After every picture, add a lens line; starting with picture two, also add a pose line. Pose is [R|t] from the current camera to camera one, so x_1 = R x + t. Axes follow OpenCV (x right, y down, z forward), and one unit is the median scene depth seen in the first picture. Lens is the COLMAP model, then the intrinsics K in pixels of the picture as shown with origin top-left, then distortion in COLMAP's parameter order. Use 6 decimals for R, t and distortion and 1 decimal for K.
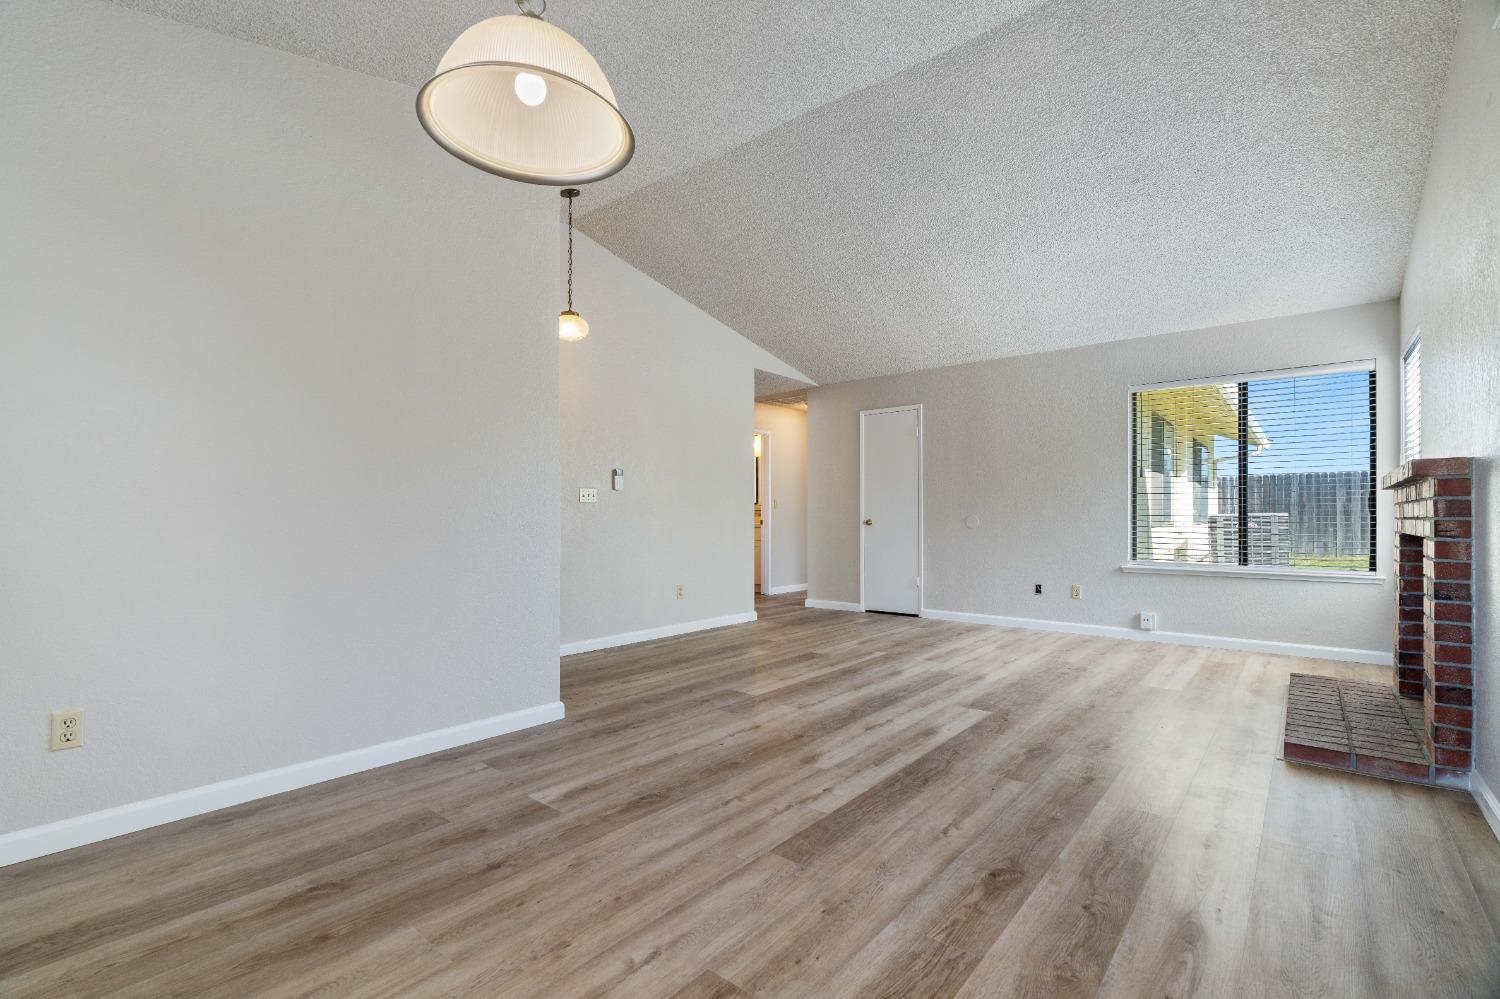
lens RADIAL K [[678.5, 0, 749.6], [0, 678.5, 510.0], [0, 0, 1]] dist [-0.005569, 0.000066]
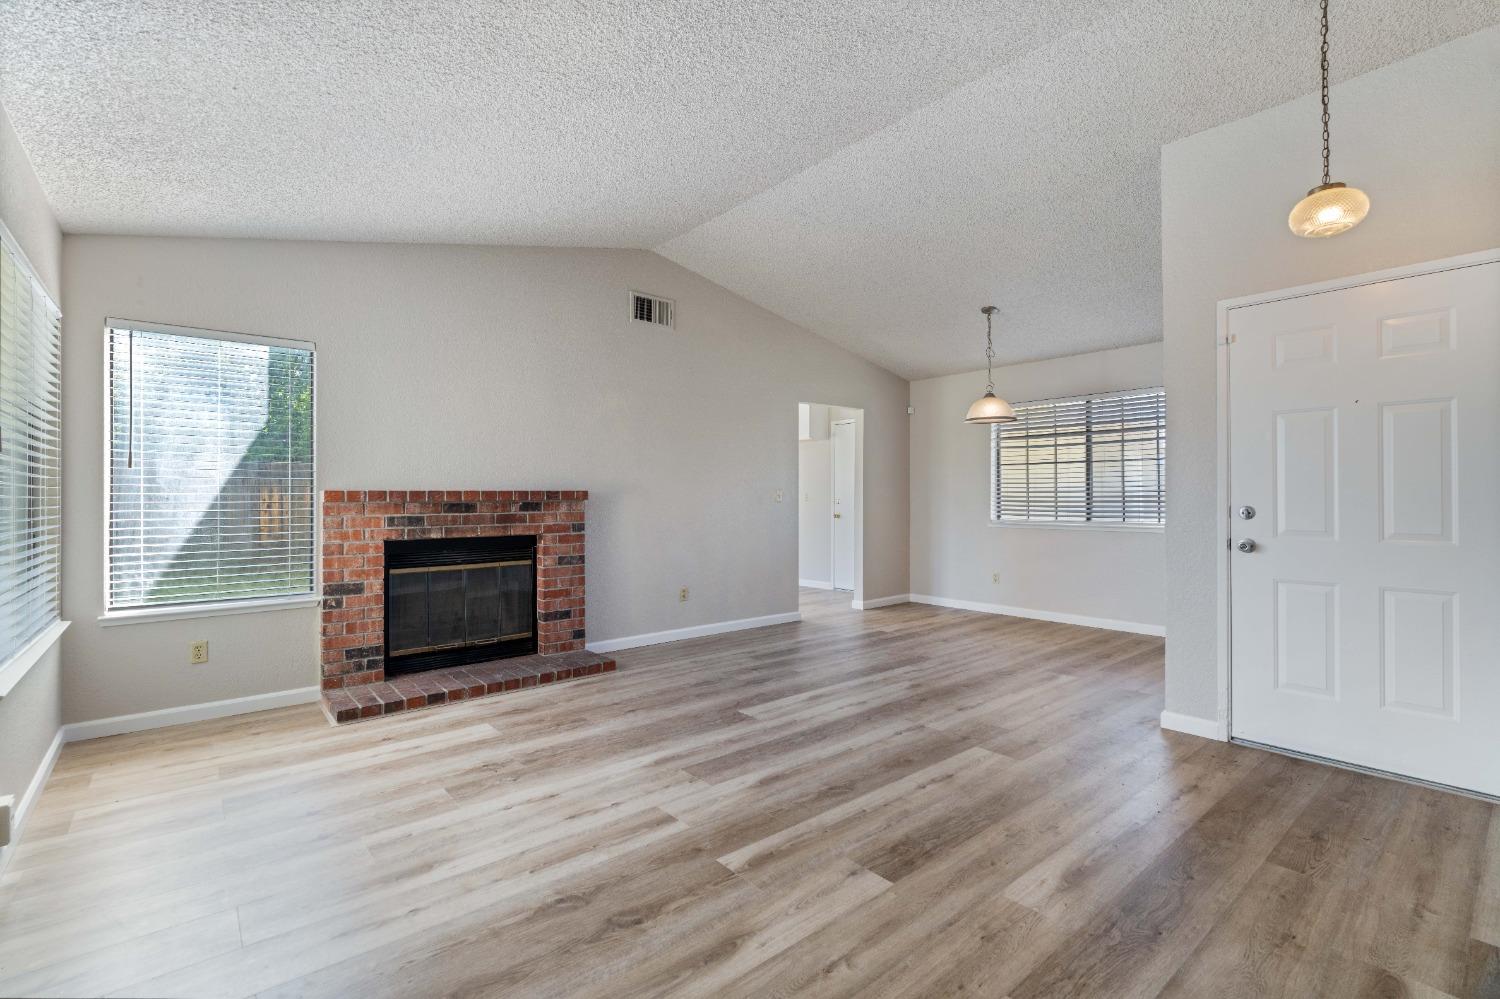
lens RADIAL K [[679.4, 0, 745.5], [0, 679.4, 495.3], [0, 0, 1]] dist [-0.008684, -0.000072]
pose [[-0.983770, 0.004870, 0.179370, 0.152773], [0.002872, 0.999931, -0.011400, -0.029292], [-0.179413, -0.010700, -0.983716, 2.078060]]
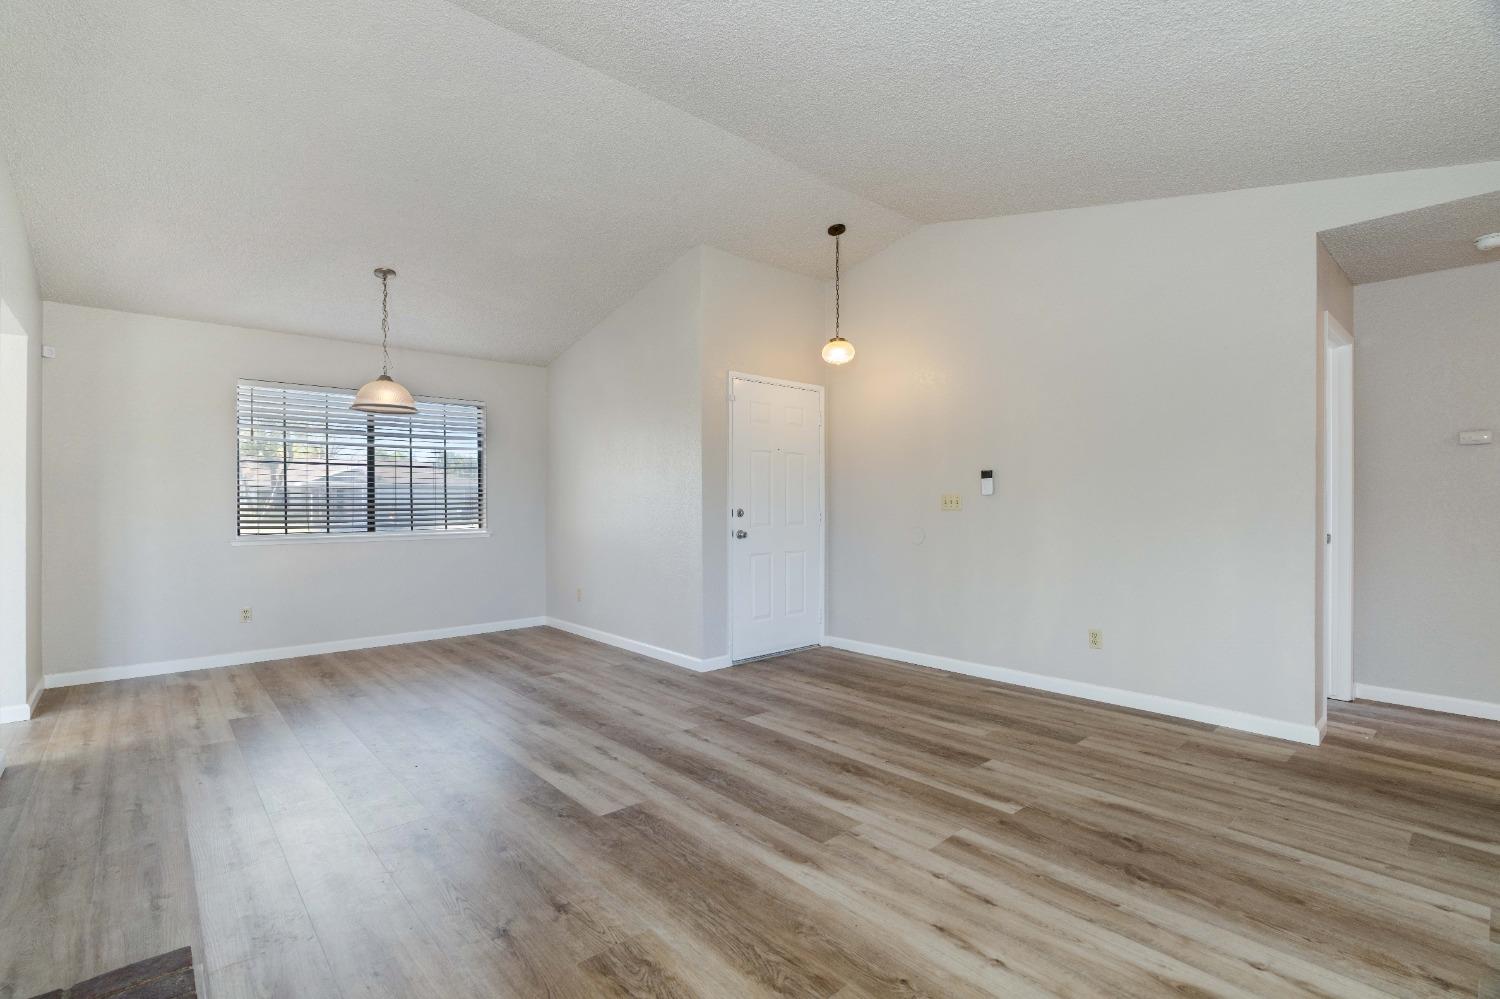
lens RADIAL K [[682.6, 0, 754.1], [0, 682.6, 503.0], [0, 0, 1]] dist [-0.003838, -0.000238]
pose [[-0.141837, -0.001078, -0.989889, 1.066612], [0.010014, 0.999947, -0.002524, -0.032148], [0.989839, -0.010271, -0.141818, 1.284400]]
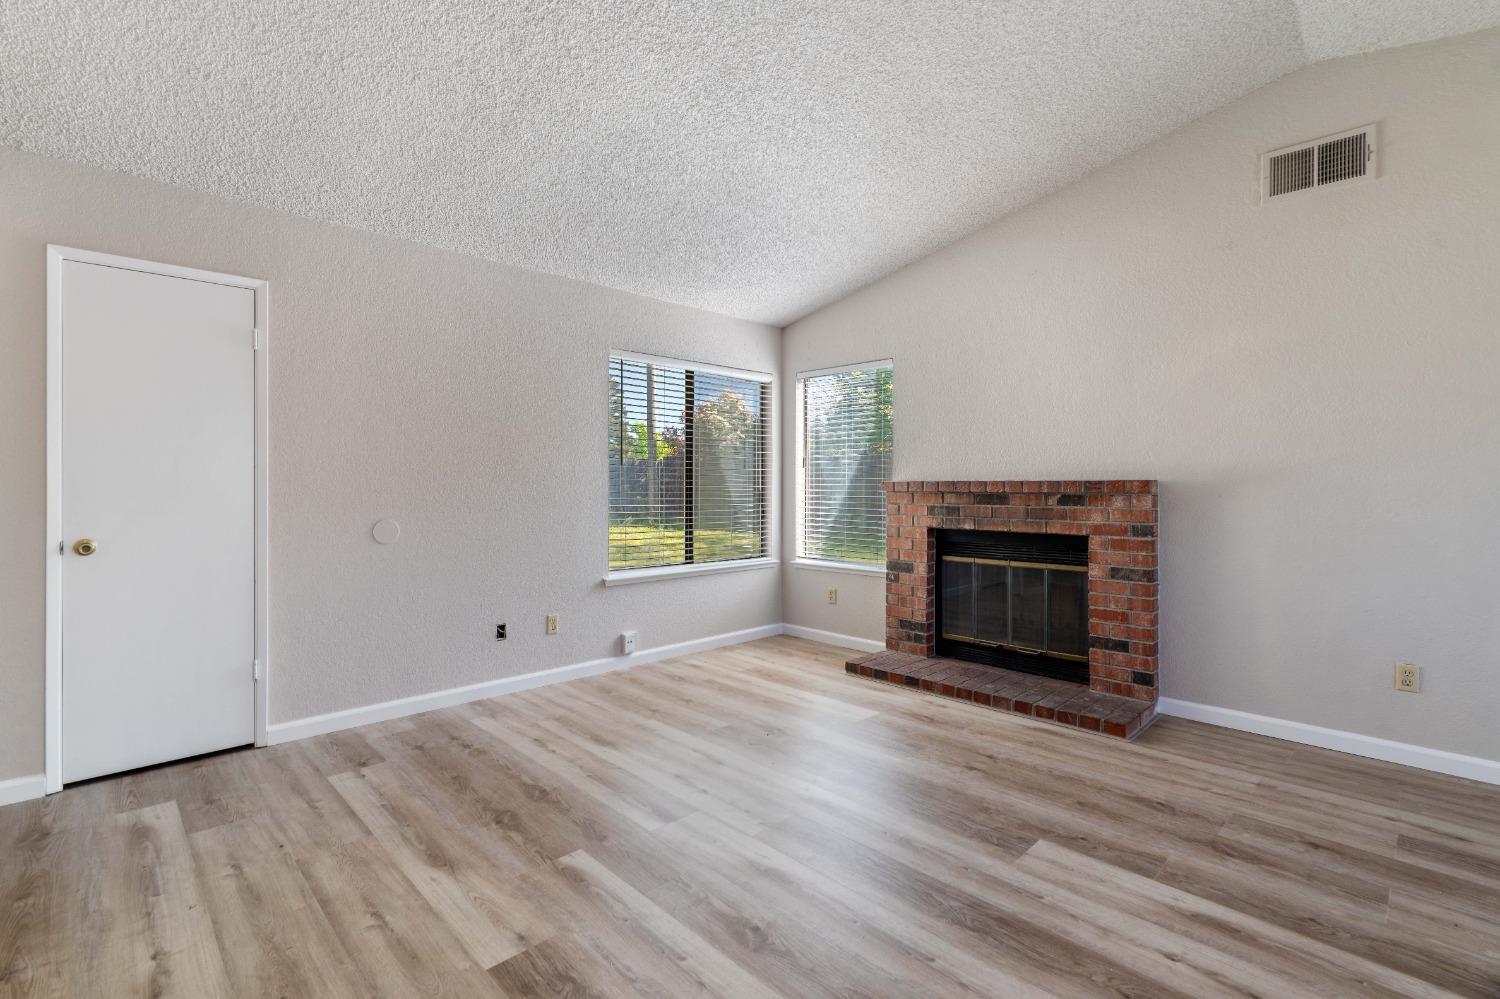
lens RADIAL K [[679.6, 0, 746.9], [0, 679.6, 484.2], [0, 0, 1]] dist [-0.005252, 0.000104]
pose [[0.106268, 0.002835, 0.994333, -0.329368], [-0.010594, 0.999942, -0.001719, -0.041653], [-0.994281, -0.010351, 0.106292, 1.230995]]
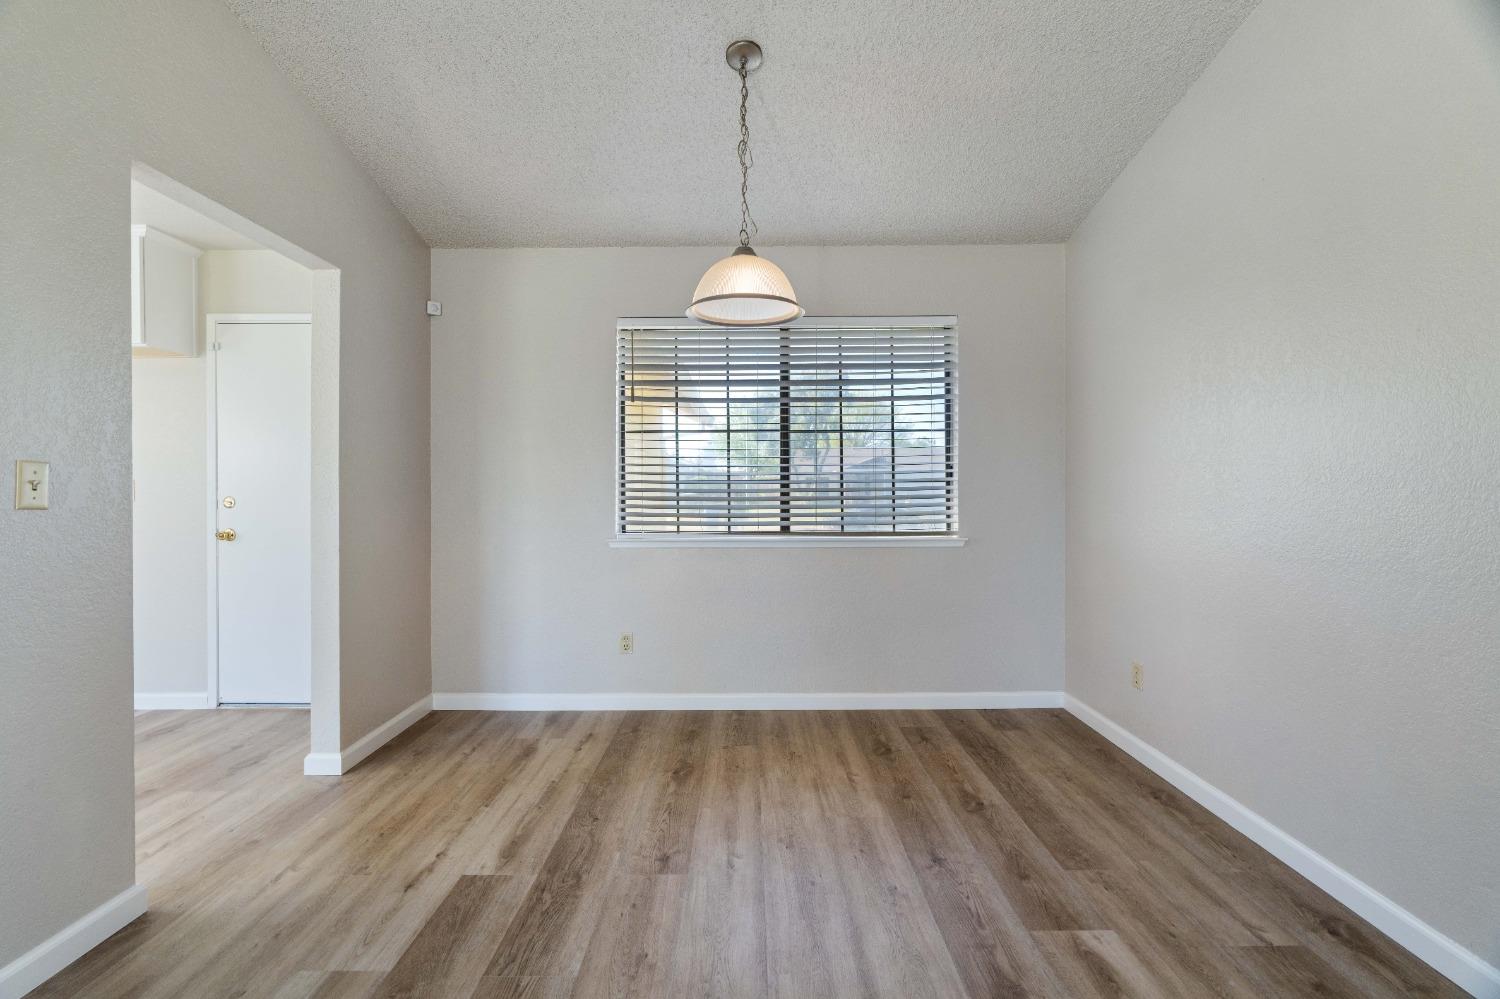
lens RADIAL K [[676.1, 0, 743.4], [0, 676.1, 497.0], [0, 0, 1]] dist [-0.010239, 0.000433]
pose [[-0.773680, 0.008161, -0.633524, 0.307804], [0.008343, 0.999962, 0.002692, -0.035115], [0.633522, -0.003203, -0.773718, 0.928572]]
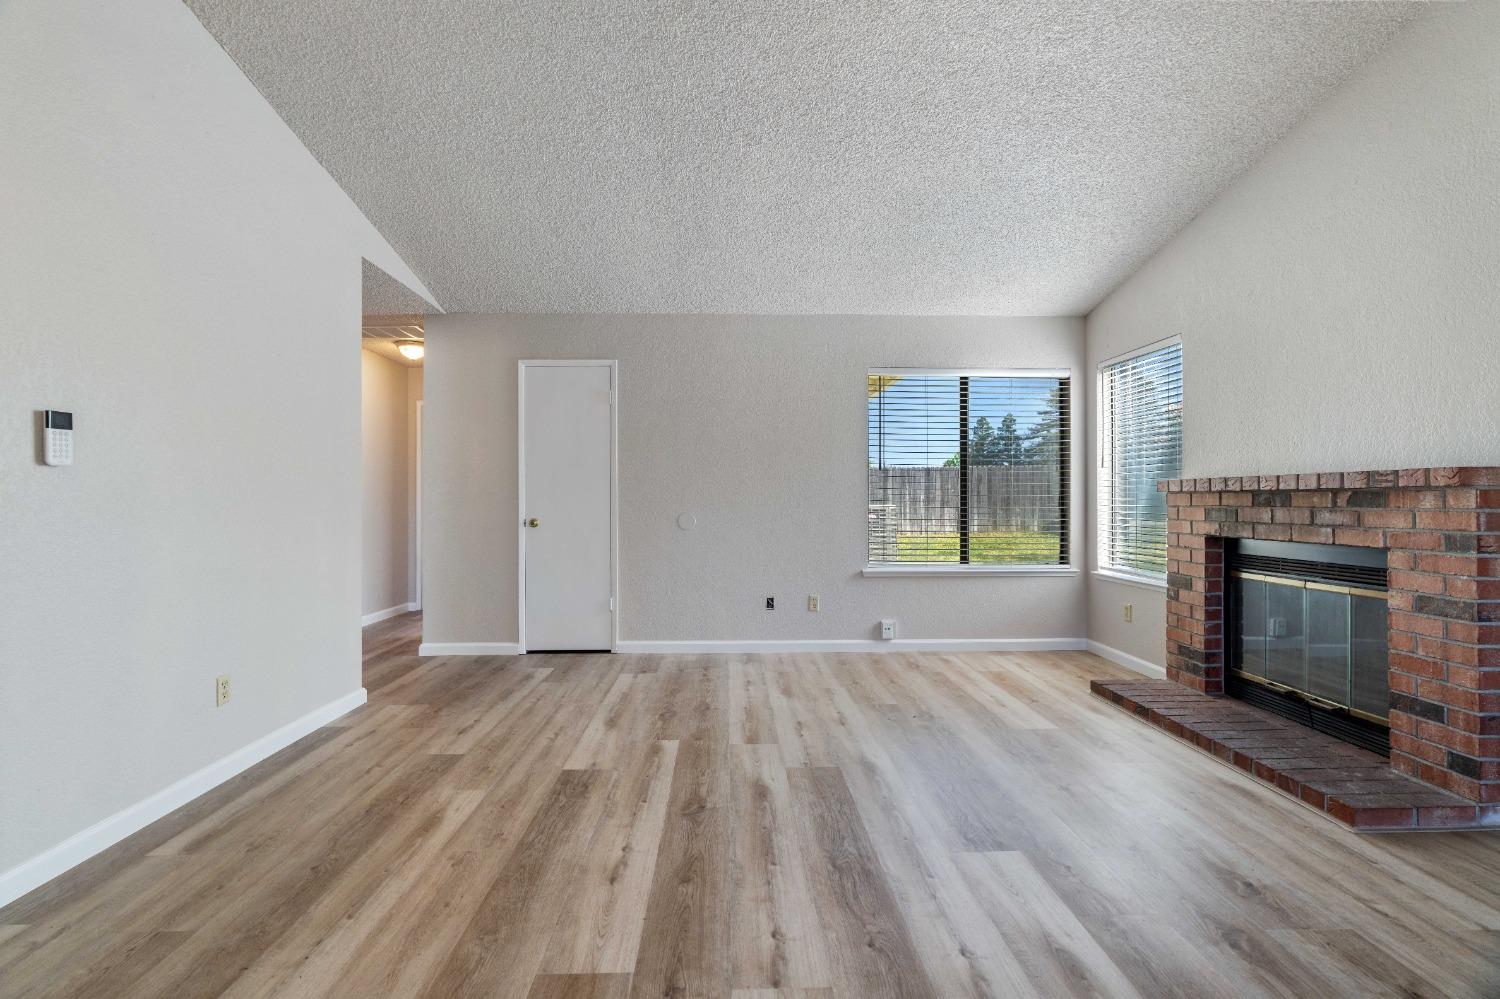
lens RADIAL K [[673.5, 0, 746.8], [0, 673.5, 499.3], [0, 0, 1]] dist [-0.002730, 0.000589]
pose [[0.750243, -0.000273, 0.661162, -0.234583], [-0.005430, 0.999964, 0.006574, -0.024040], [-0.661140, -0.008522, 0.750214, 0.716077]]
